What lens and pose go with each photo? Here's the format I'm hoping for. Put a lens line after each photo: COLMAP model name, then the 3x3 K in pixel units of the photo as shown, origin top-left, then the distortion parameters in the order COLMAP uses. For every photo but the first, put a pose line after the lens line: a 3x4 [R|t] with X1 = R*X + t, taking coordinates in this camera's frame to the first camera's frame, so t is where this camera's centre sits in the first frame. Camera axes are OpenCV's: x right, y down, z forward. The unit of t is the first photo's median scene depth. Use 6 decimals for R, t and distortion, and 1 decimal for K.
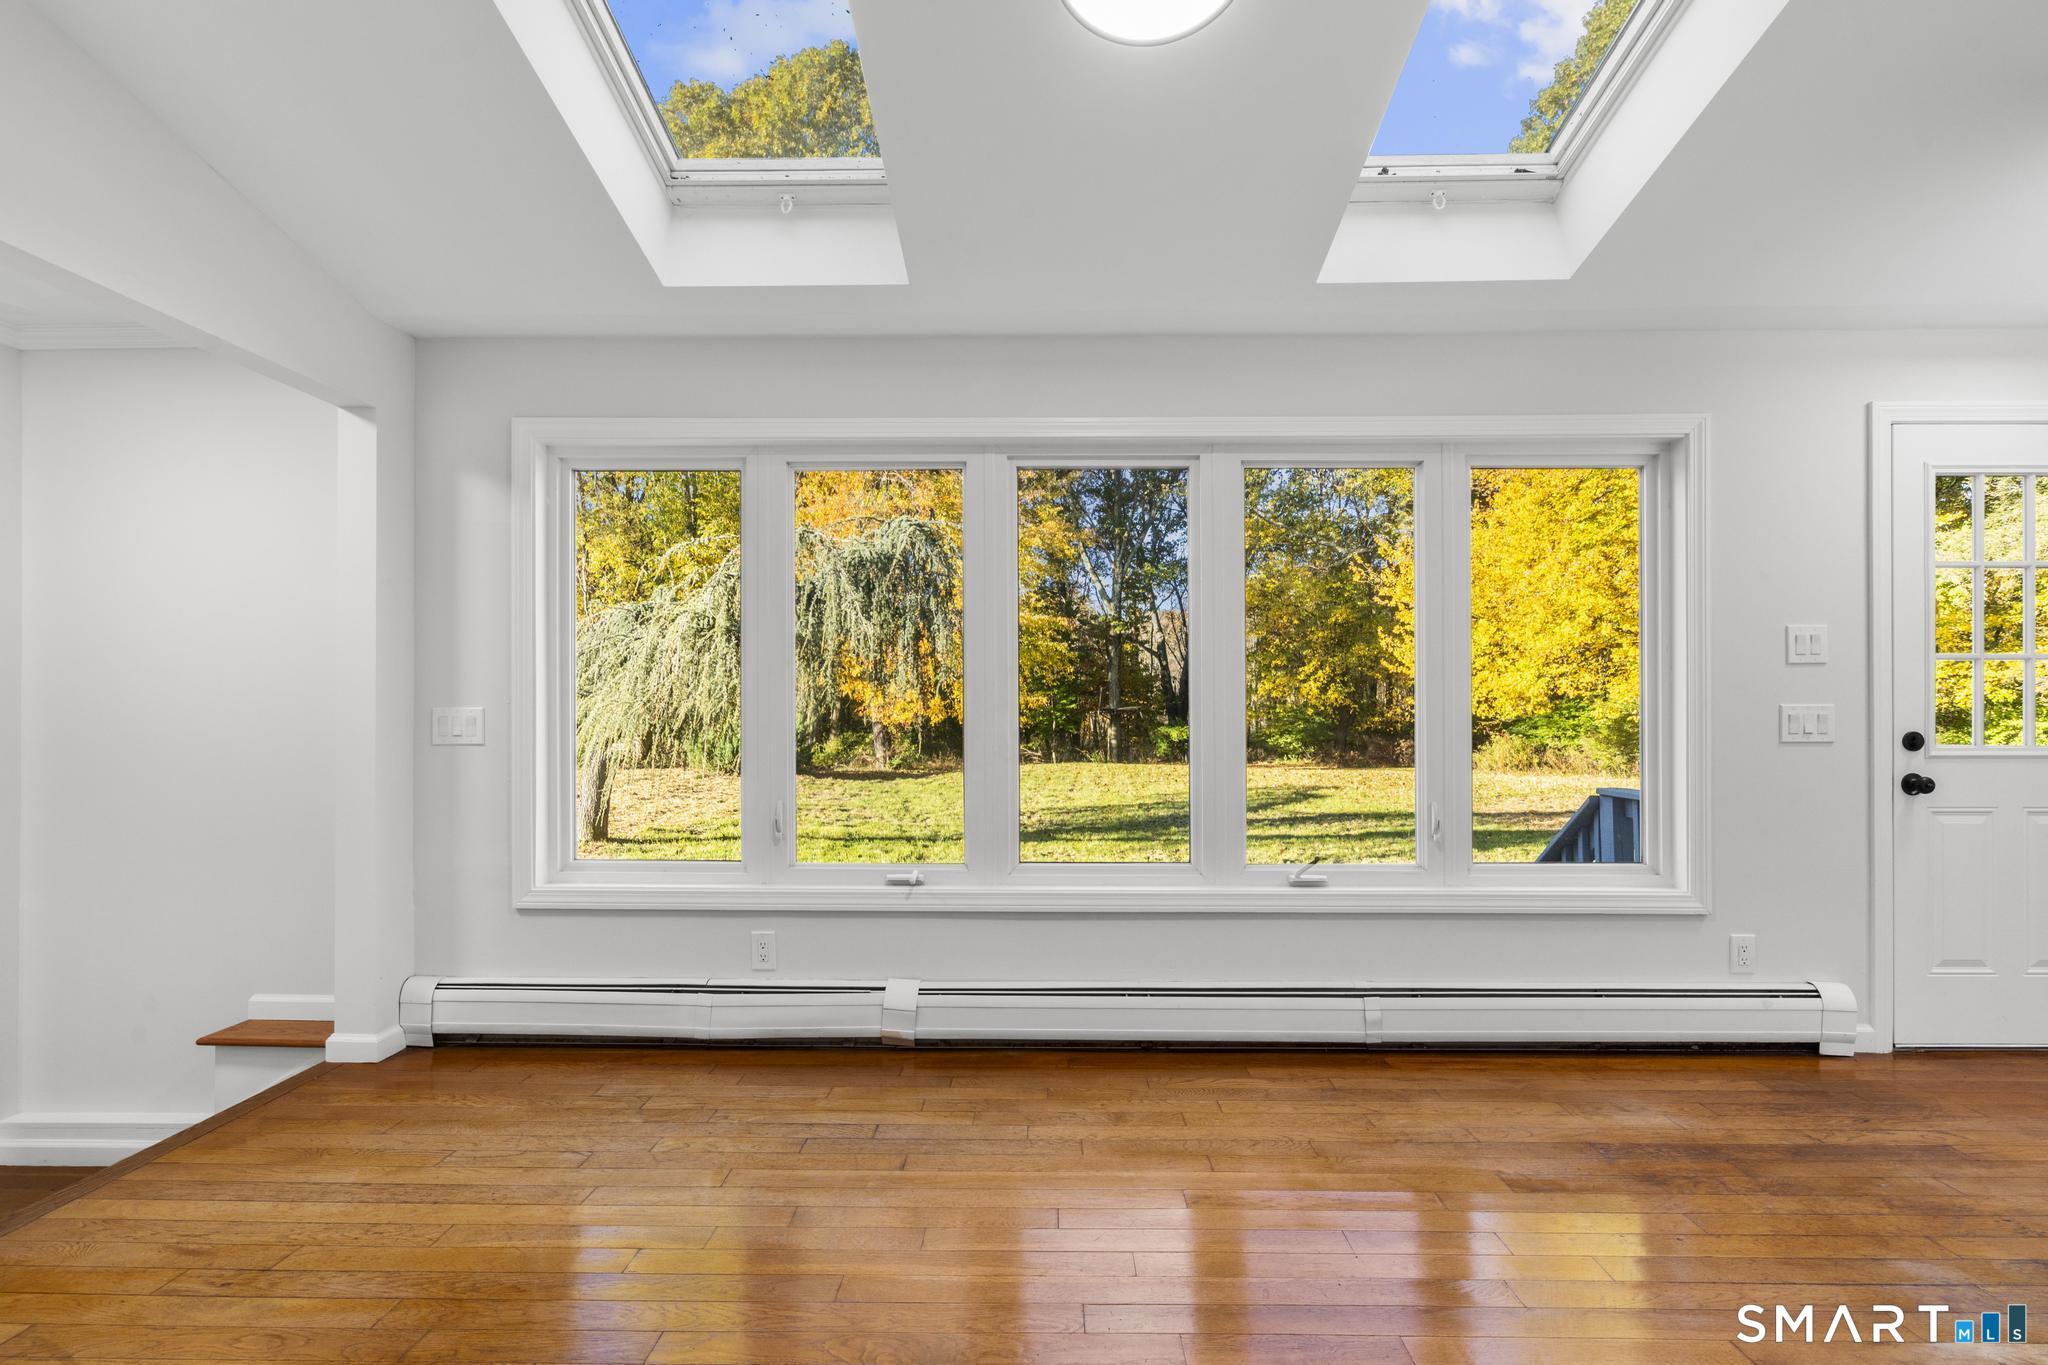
lens RADIAL K [[900.5, 0, 1019.7], [0, 900.5, 694.0], [0, 0, 1]] dist [0.000176, 0.000048]
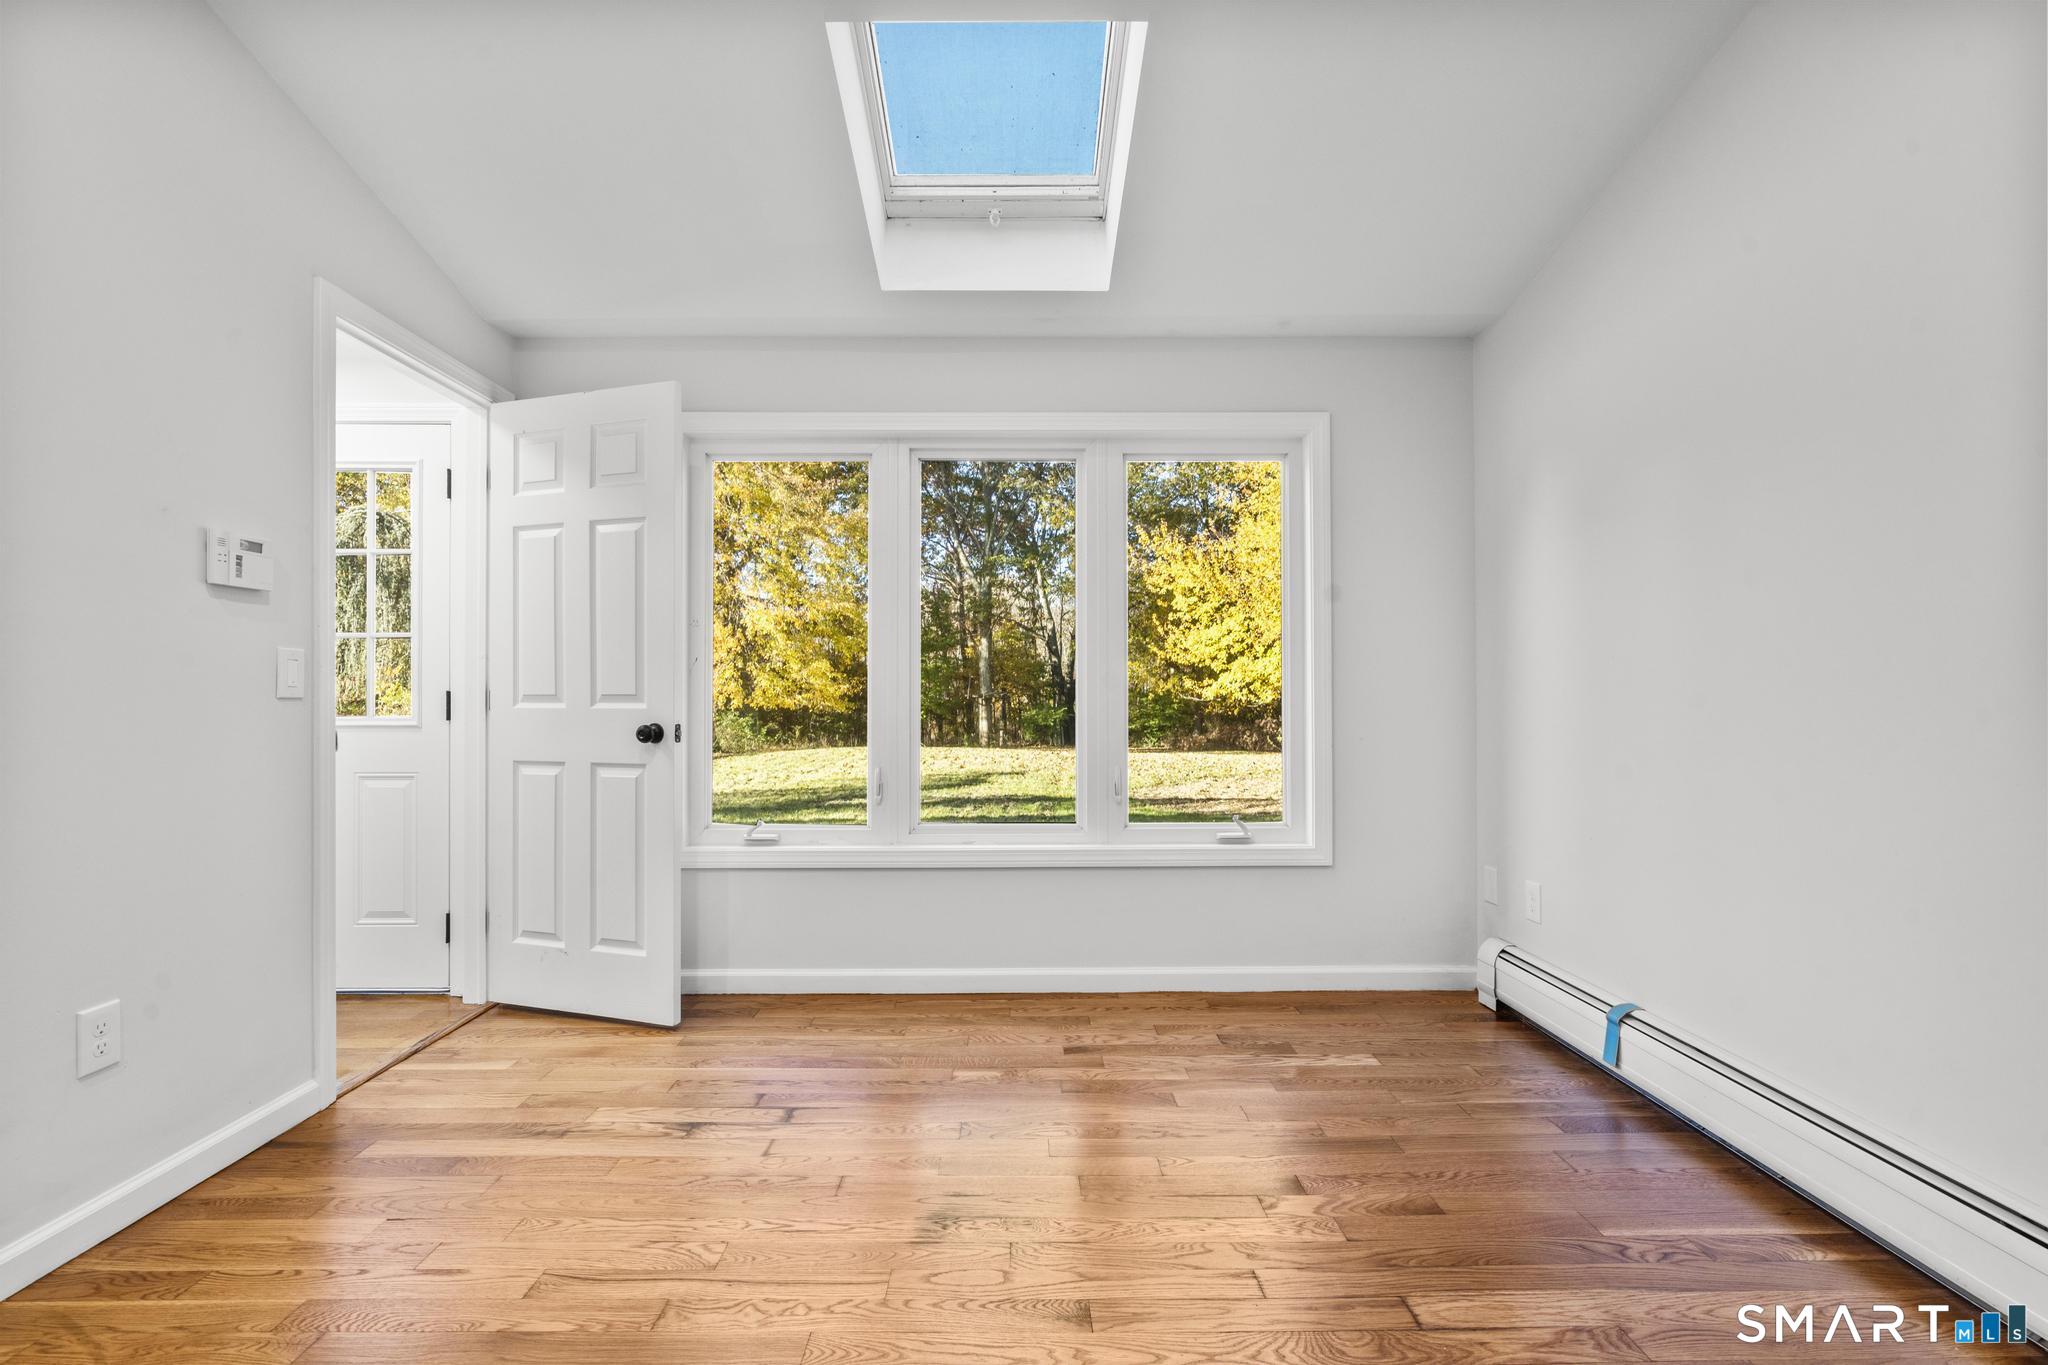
lens RADIAL K [[900.5, 0, 1019.7], [0, 900.5, 694.0], [0, 0, 1]] dist [0.000176, 0.000048]
pose [[0.980843, 0.002263, -0.194786, 0.342264], [0.001425, 0.999822, 0.018793, -0.006306], [0.194794, -0.018711, 0.980666, -0.029557]]
